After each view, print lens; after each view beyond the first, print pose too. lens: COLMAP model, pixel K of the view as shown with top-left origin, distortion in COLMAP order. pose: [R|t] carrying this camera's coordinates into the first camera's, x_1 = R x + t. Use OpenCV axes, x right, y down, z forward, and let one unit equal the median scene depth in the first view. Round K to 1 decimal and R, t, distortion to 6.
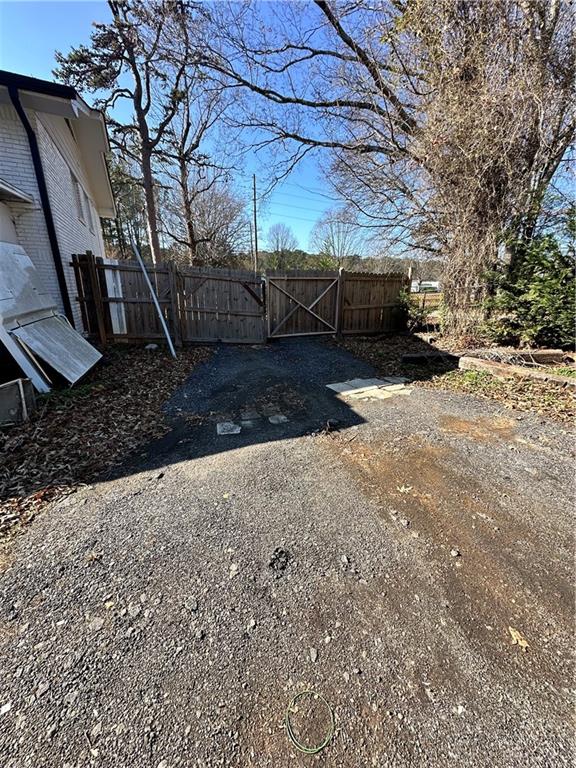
lens RADIAL K [[305.5, 0, 286.8], [0, 305.5, 382.2], [0, 0, 1]] dist [-0.001930, 0.000770]
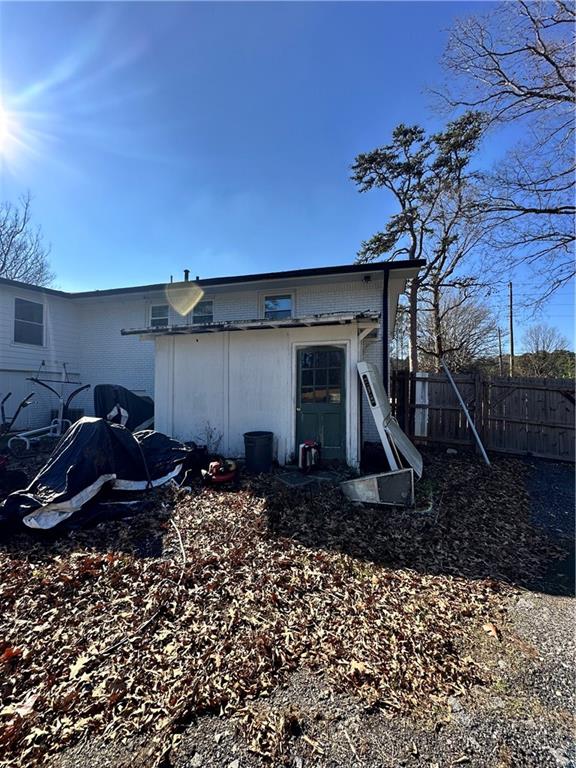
lens RADIAL K [[305.5, 0, 288.0], [0, 305.5, 384.4], [0, 0, 1]] dist [-0.001930, 0.000770]
pose [[0.774883, -0.013512, -0.631960, -0.111868], [-0.191921, 0.947545, -0.255585, 0.018653], [0.602264, 0.319335, 0.731644, -0.074530]]
